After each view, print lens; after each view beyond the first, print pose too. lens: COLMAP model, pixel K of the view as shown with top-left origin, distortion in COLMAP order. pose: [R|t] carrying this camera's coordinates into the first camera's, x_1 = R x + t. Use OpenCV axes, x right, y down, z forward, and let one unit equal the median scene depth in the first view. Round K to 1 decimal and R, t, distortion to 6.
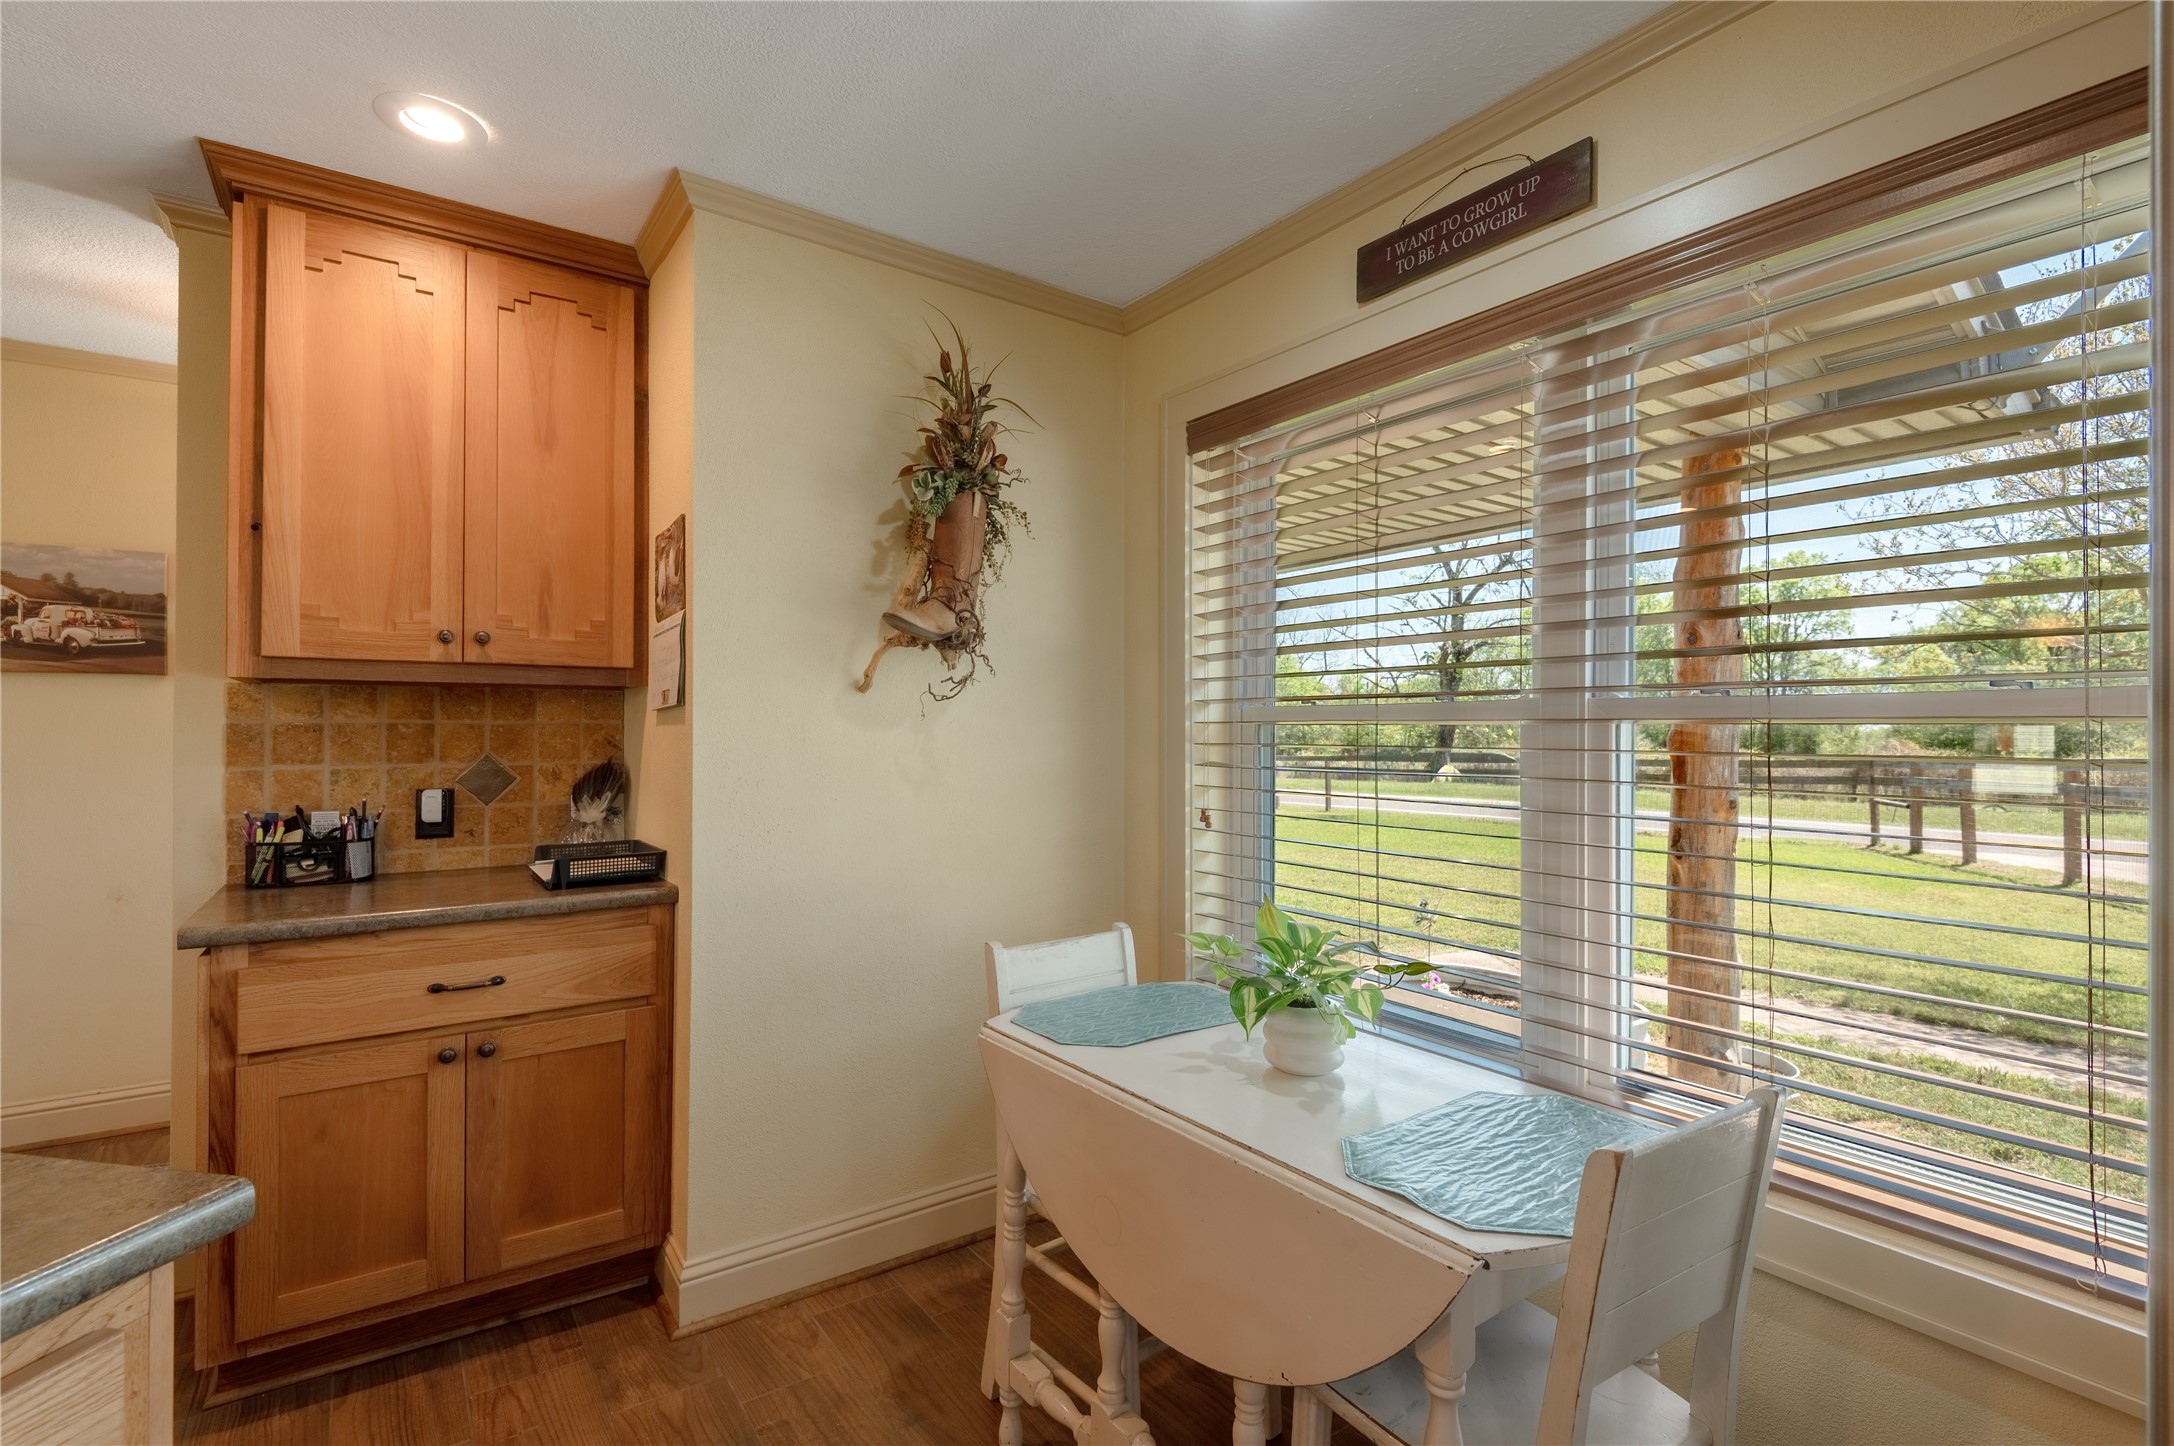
lens RADIAL K [[997.8, 0, 1088.3], [0, 997.8, 718.2], [0, 0, 1]] dist [0.022383, -0.015931]
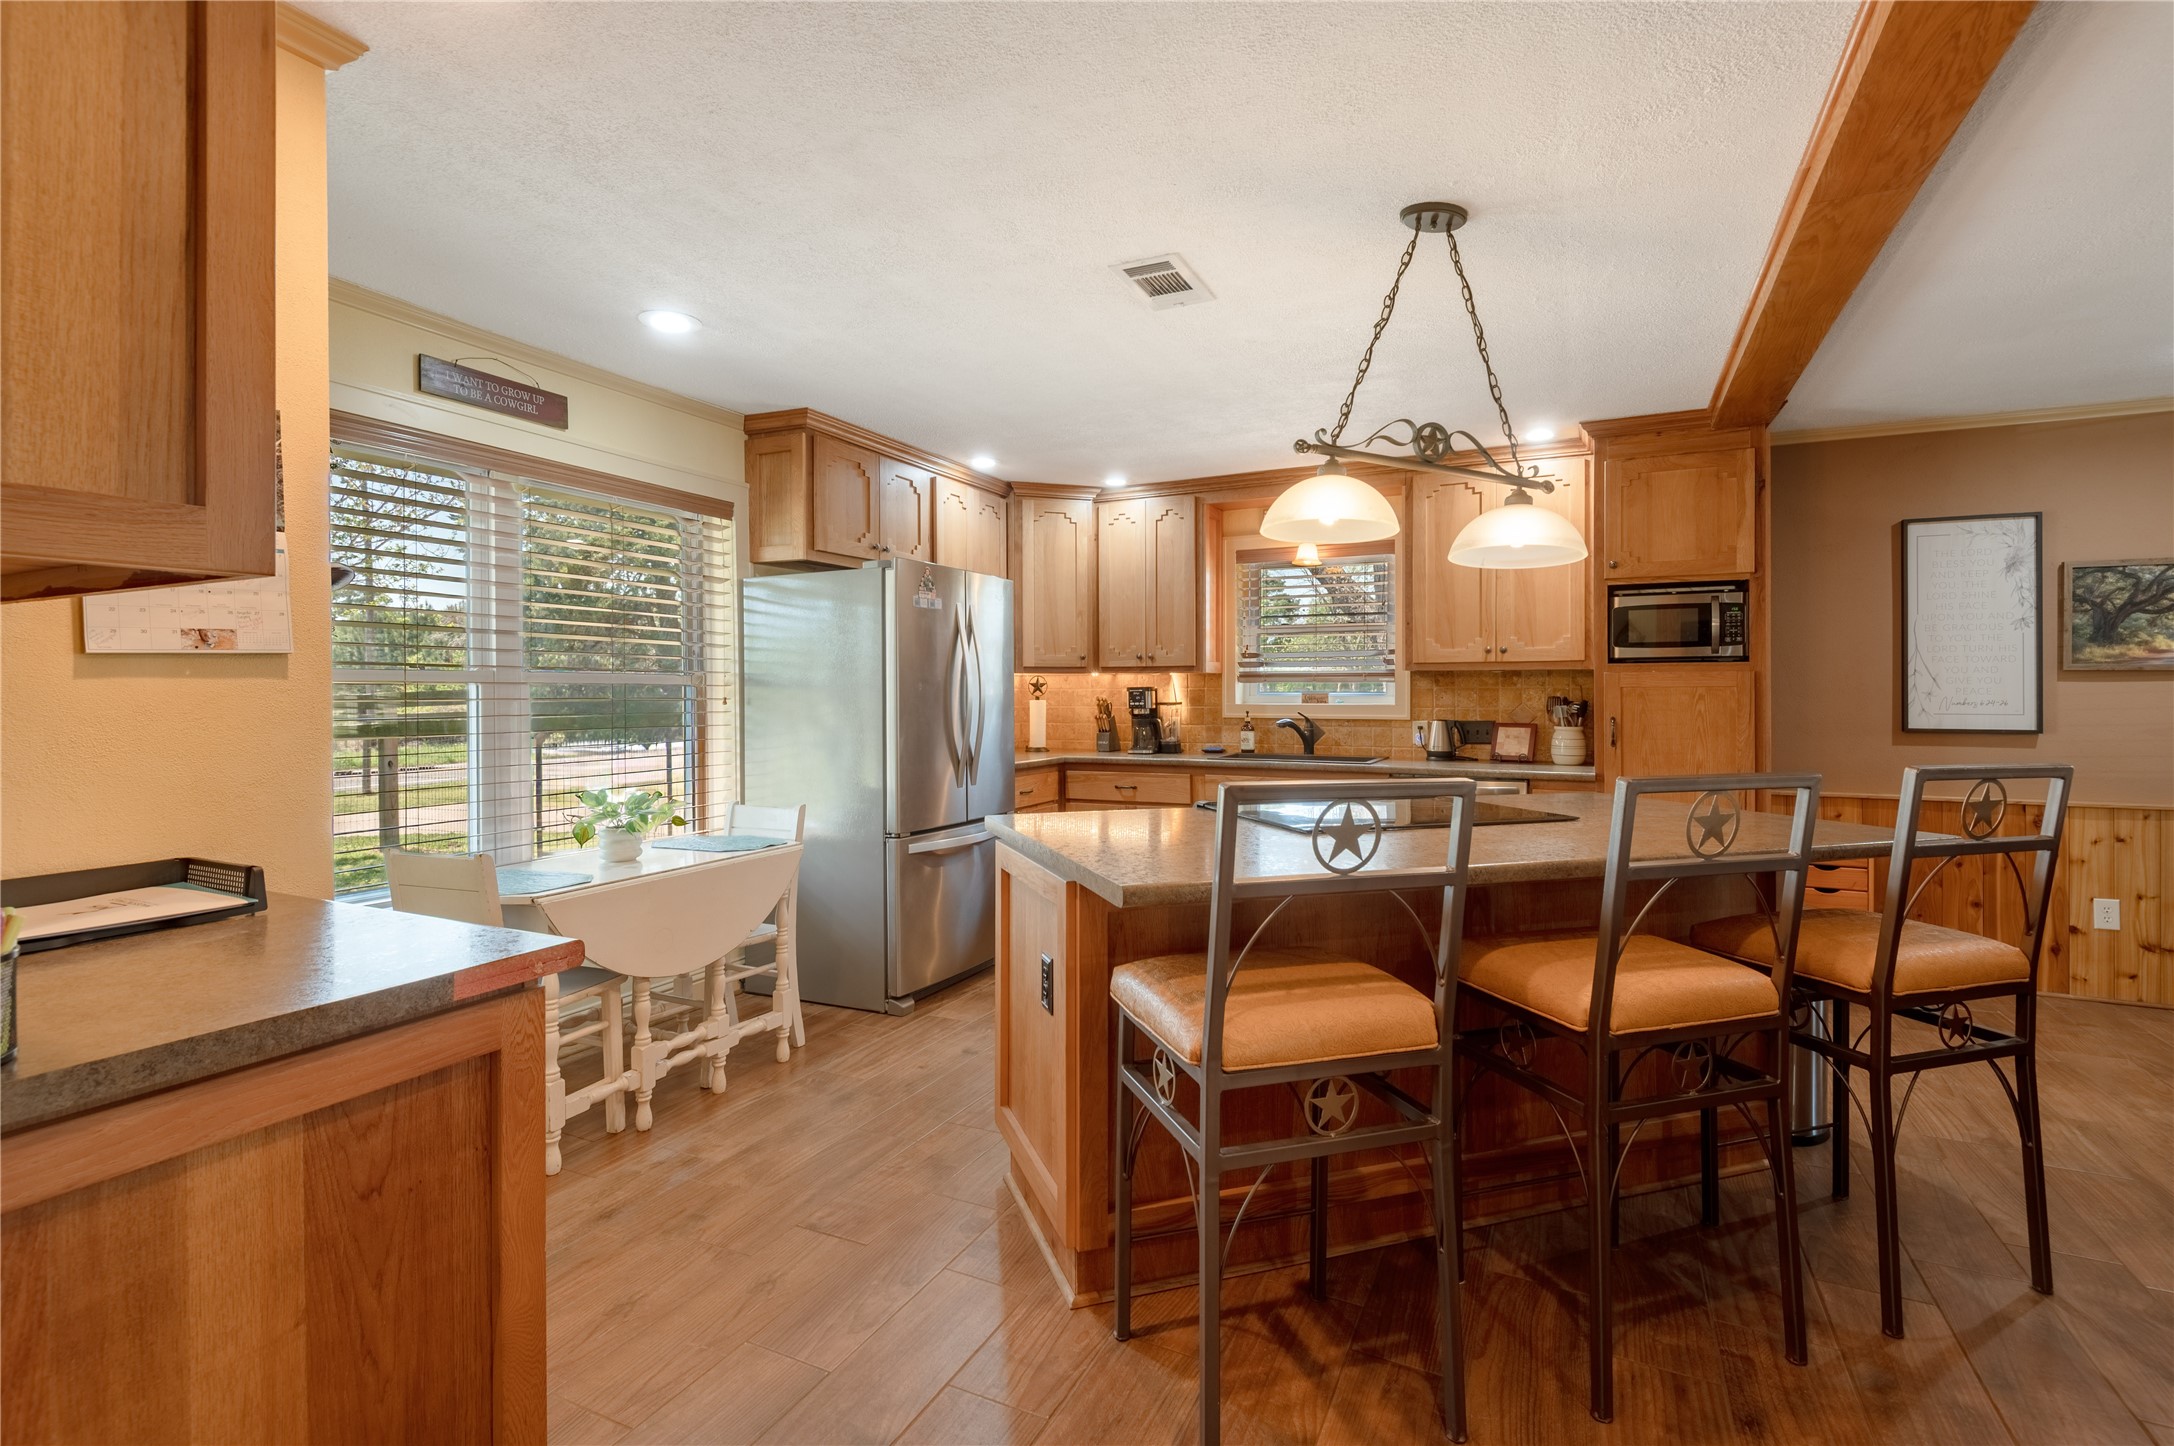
lens RADIAL K [[997.8, 0, 1088.1], [0, 997.8, 693.2], [0, 0, 1]] dist [0.022383, -0.015931]
pose [[-0.472372, 0.000367, 0.881399, -1.342123], [-0.008542, 0.999951, -0.004994, 0.015659], [-0.881358, -0.009888, -0.472346, 0.768454]]
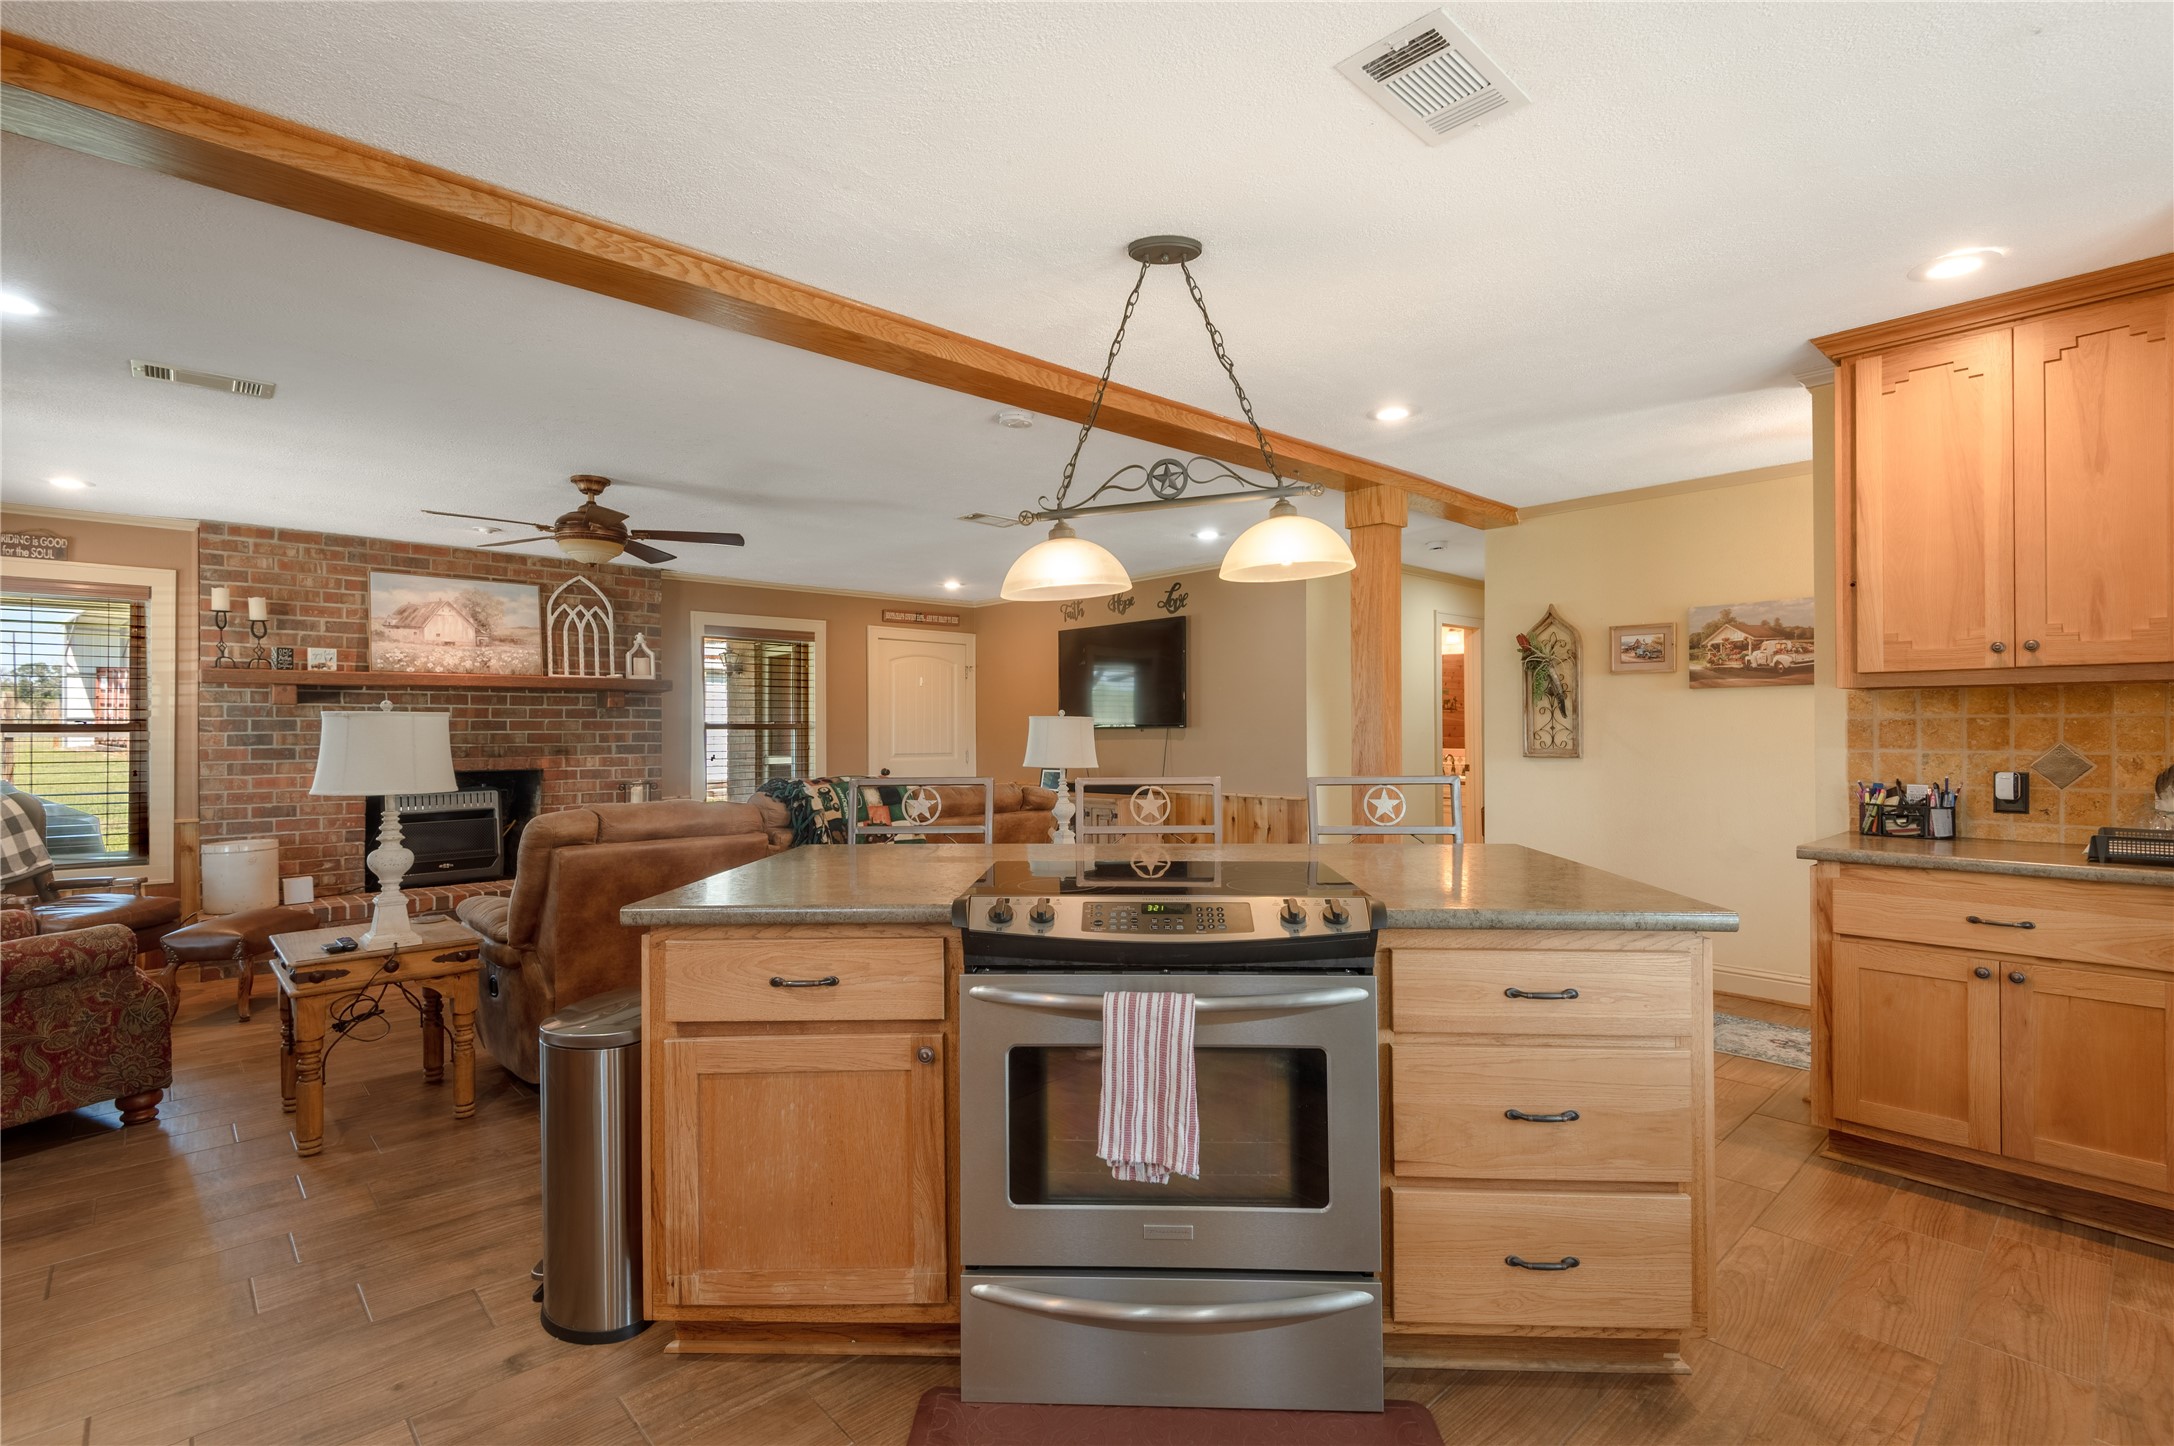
lens RADIAL K [[997.8, 0, 1090.2], [0, 997.8, 724.2], [0, 0, 1]] dist [0.022383, -0.015931]
pose [[0.129820, -0.005058, -0.991525, 0.426992], [0.015245, 0.999879, -0.003105, 0.000279], [0.991420, -0.014712, 0.129882, -0.261729]]
